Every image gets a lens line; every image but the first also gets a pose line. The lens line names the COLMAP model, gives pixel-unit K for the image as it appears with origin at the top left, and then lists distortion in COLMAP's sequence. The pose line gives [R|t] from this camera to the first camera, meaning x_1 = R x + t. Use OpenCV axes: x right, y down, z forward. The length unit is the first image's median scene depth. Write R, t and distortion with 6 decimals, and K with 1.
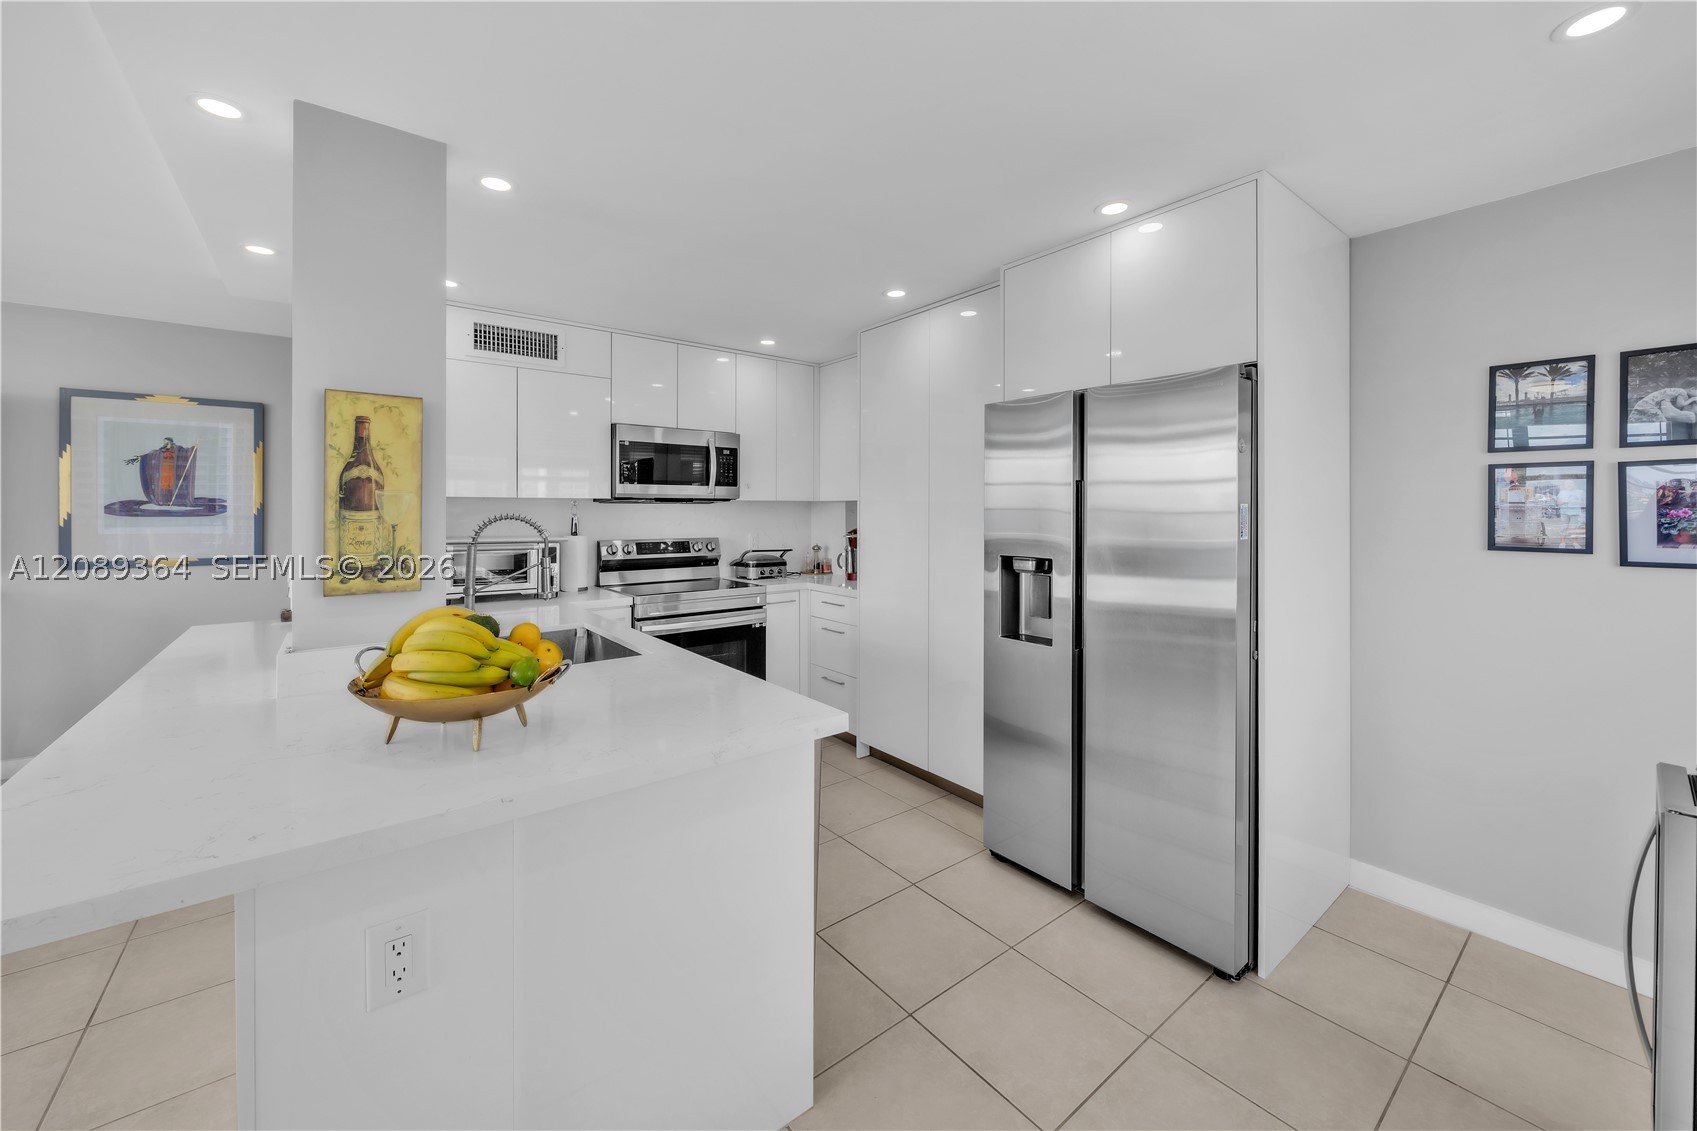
lens RADIAL K [[644.8, 0, 850.6], [0, 644.8, 508.9], [0, 0, 1]] dist [-0.004714, 0.000800]
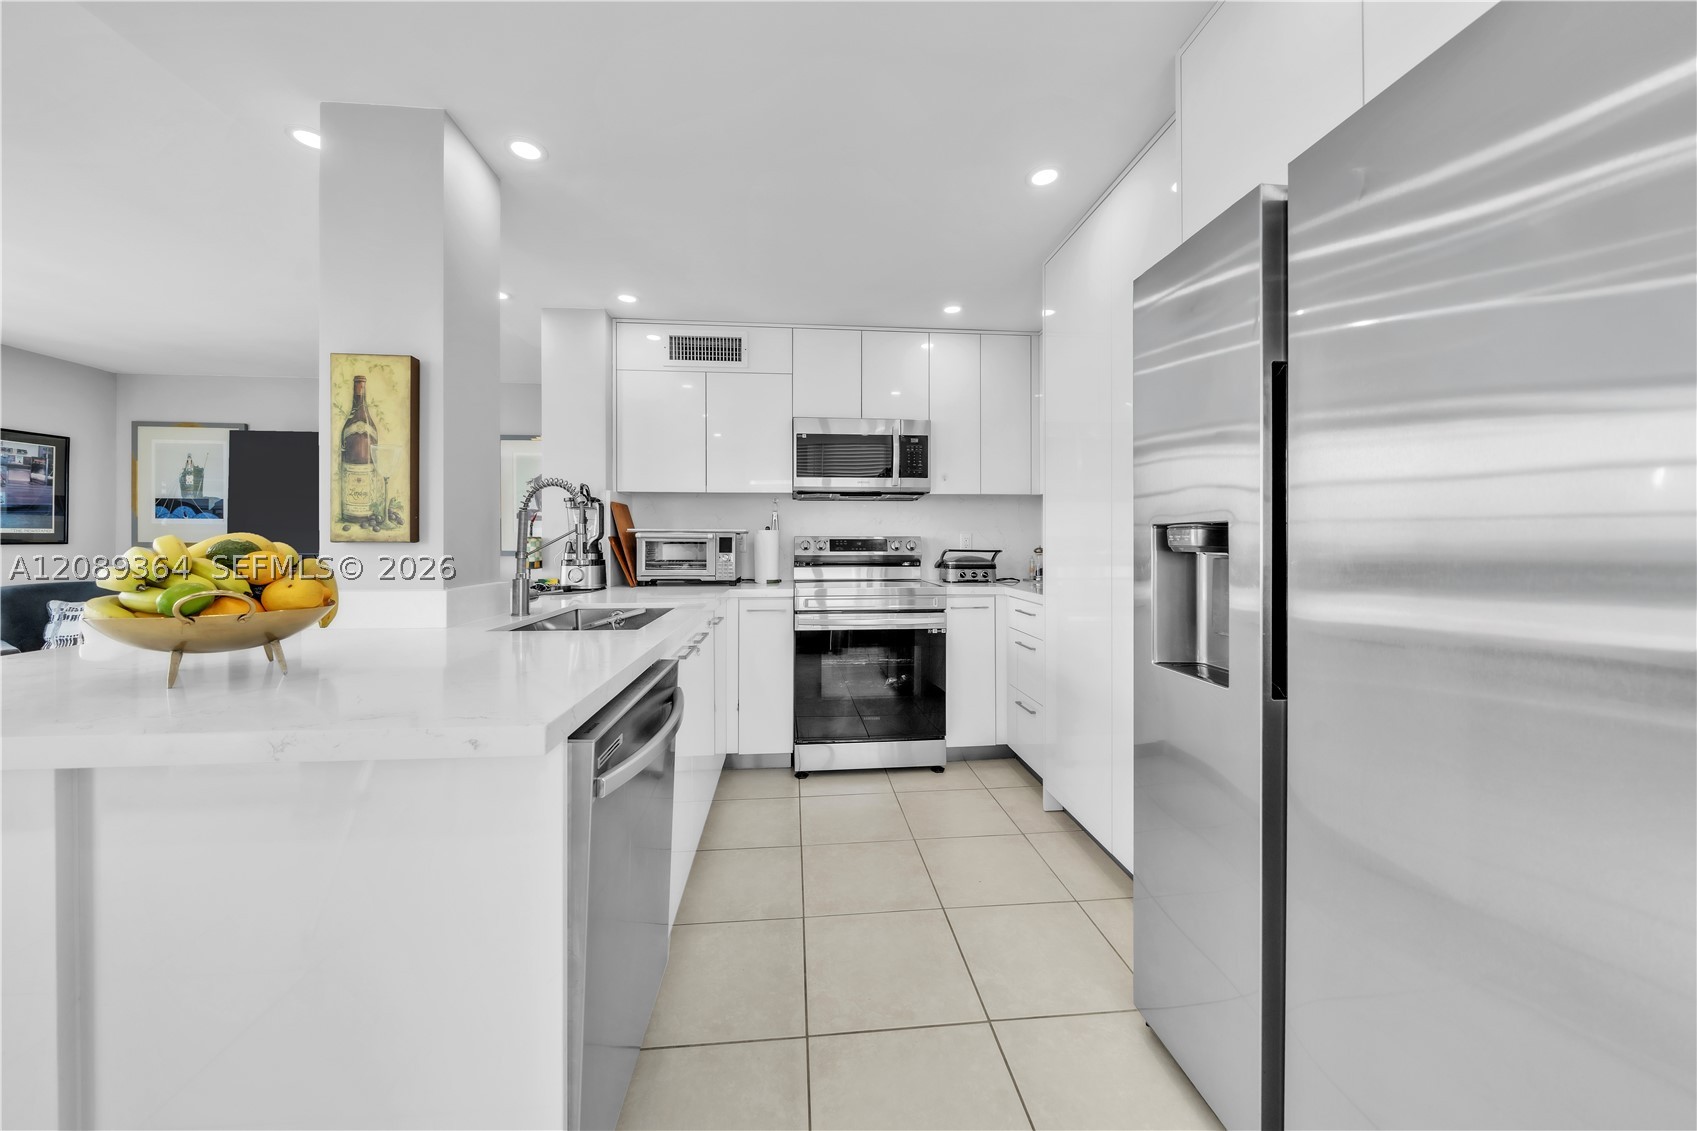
lens RADIAL K [[587.1, 0, 847.0], [0, 587.1, 540.1], [0, 0, 1]] dist [-0.004223, -0.000534]
pose [[0.837243, -0.003223, -0.546821, 0.290255], [0.003568, 0.999994, -0.000432, 0.085039], [0.546819, -0.001589, 0.837250, 0.398903]]
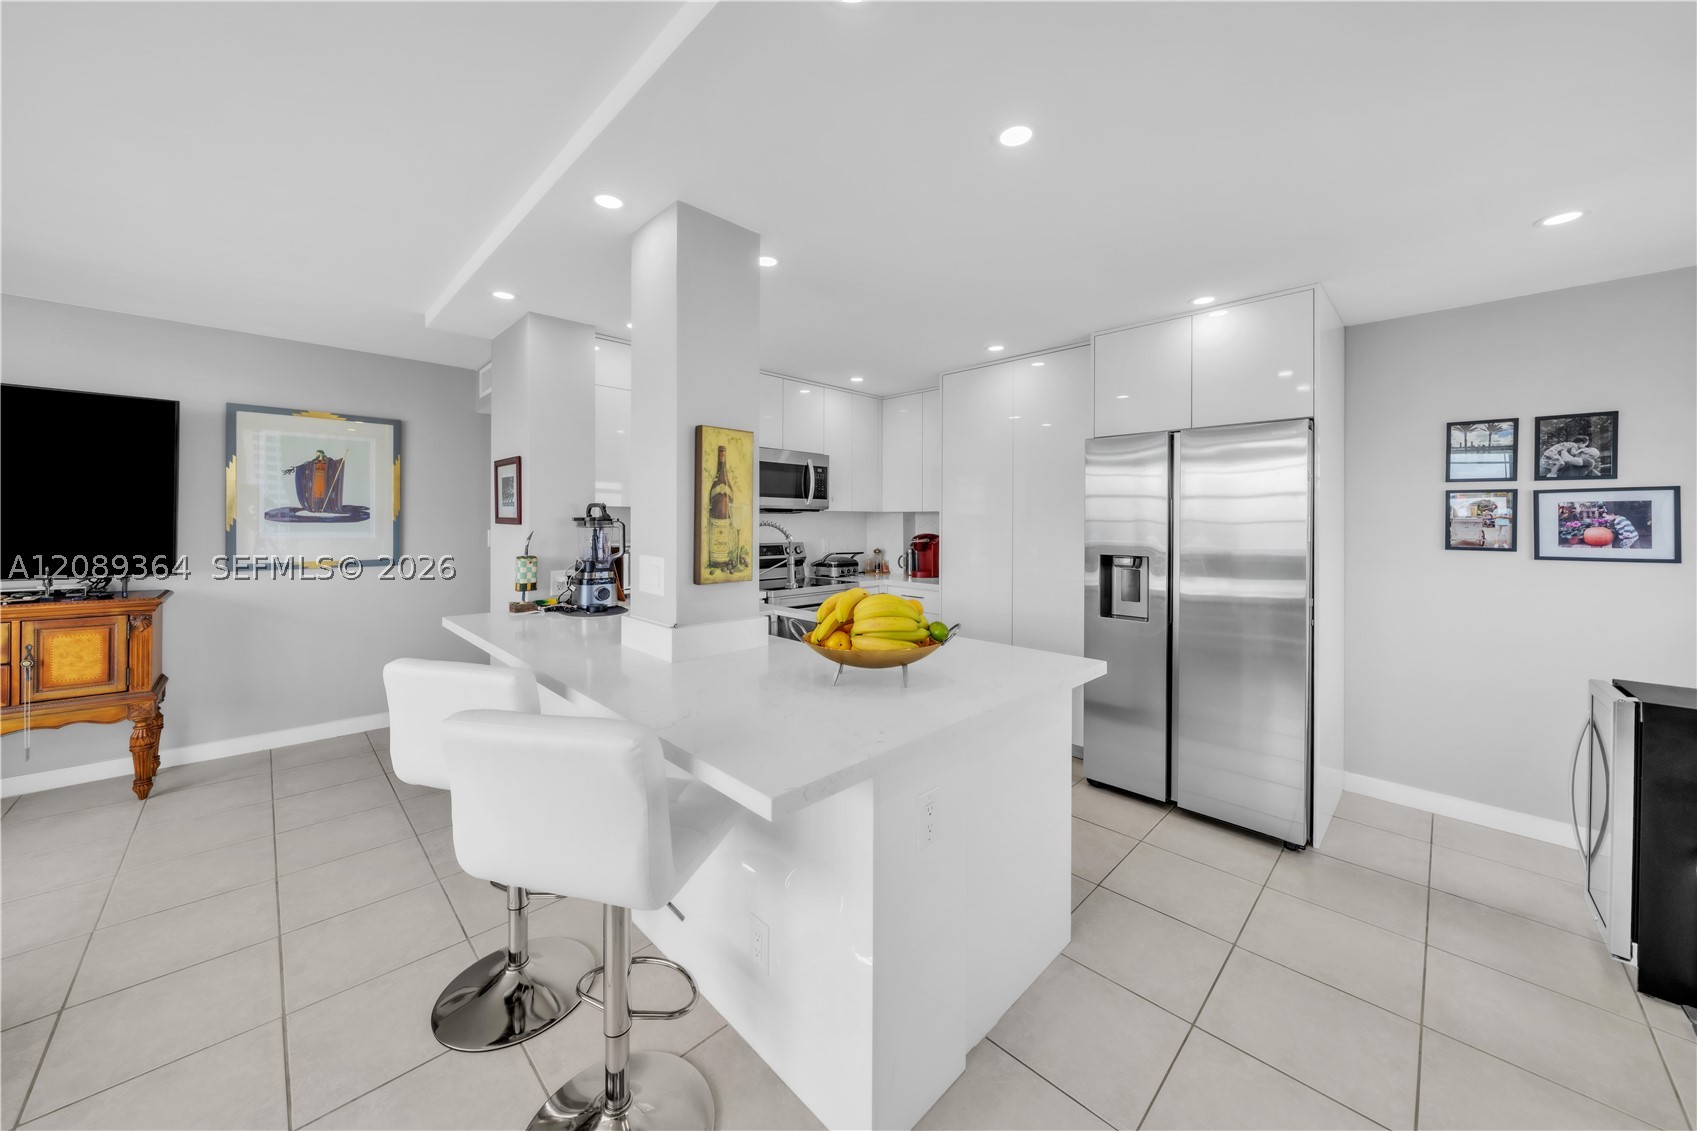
lens RADIAL K [[587.1, 0, 854.0], [0, 587.1, 518.3], [0, 0, 1]] dist [-0.004223, -0.000534]
pose [[0.993824, 0.004886, 0.110862, -0.397648], [-0.004895, 0.999988, -0.000197, 0.000610], [-0.110862, -0.000347, 0.993836, -0.133300]]
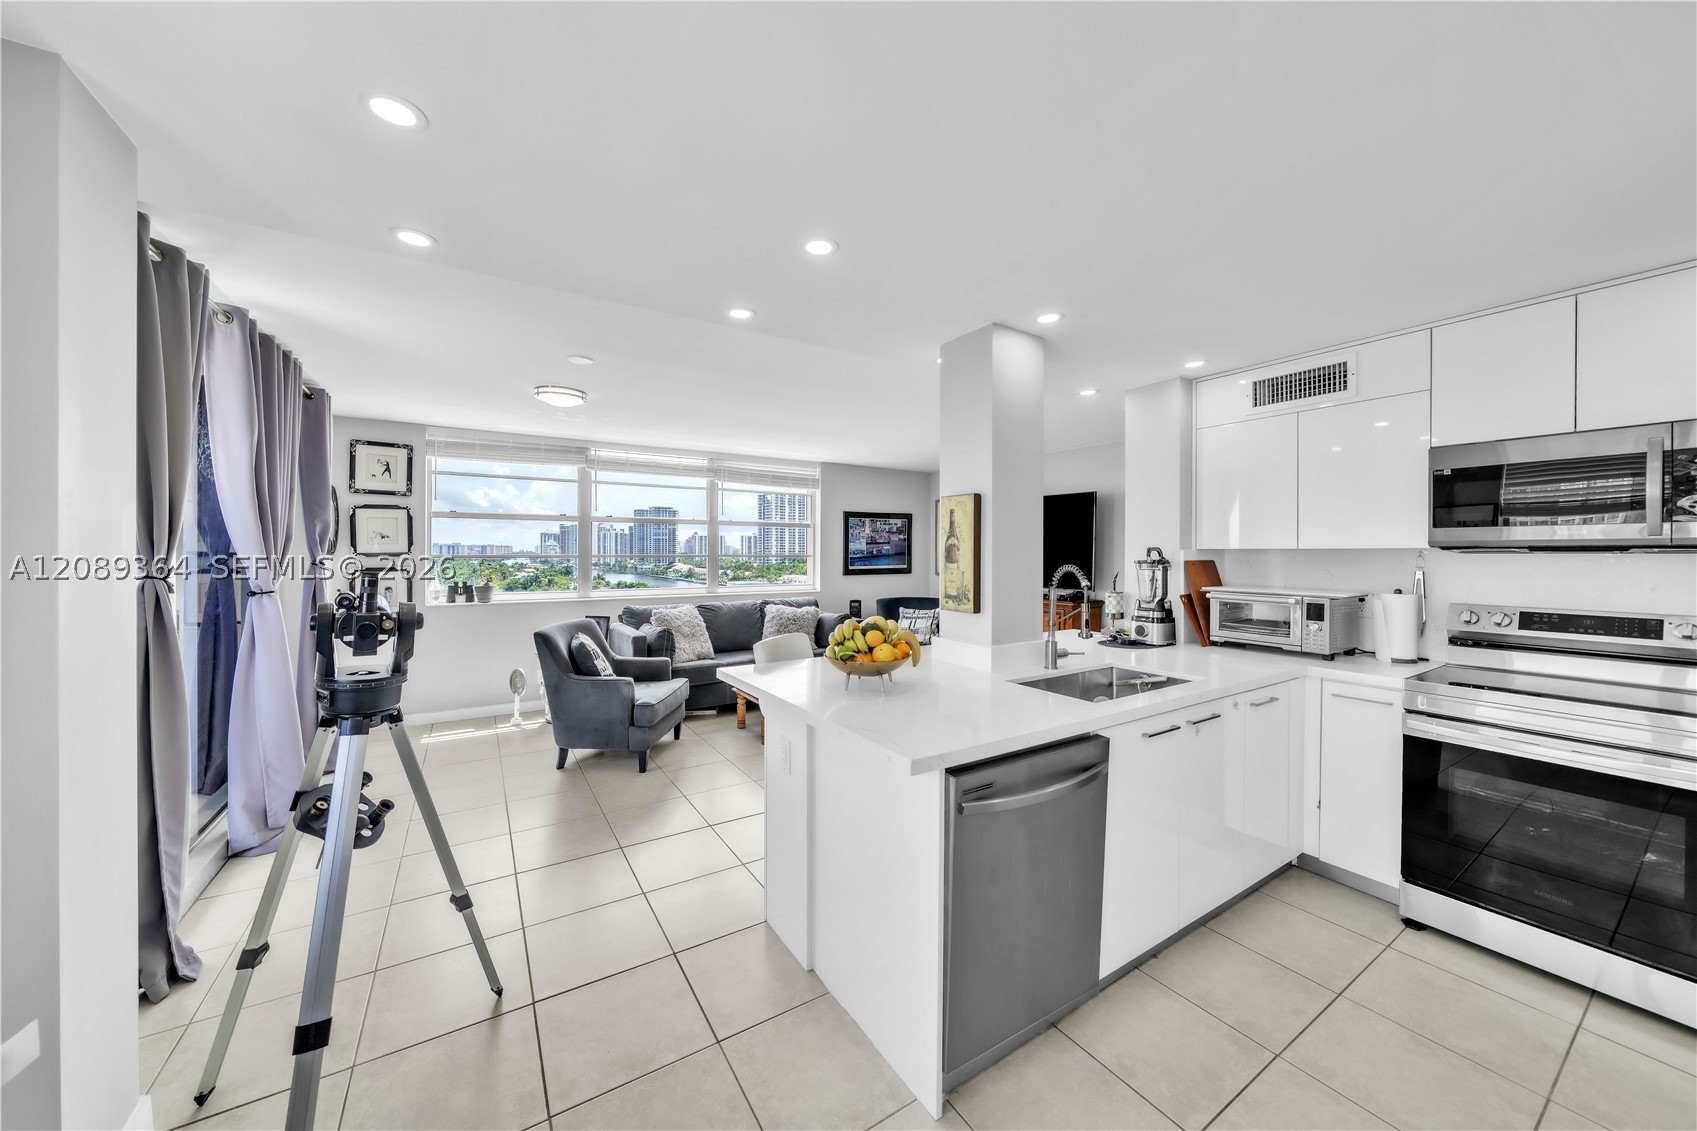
lens RADIAL K [[587.1, 0, 846.1], [0, 587.1, 554.7], [0, 0, 1]] dist [-0.004223, -0.000534]
pose [[-0.105617, 0.001275, -0.994406, 0.549879], [0.001708, 0.999998, 0.001100, -0.014102], [0.994405, -0.001582, -0.105619, 0.560782]]
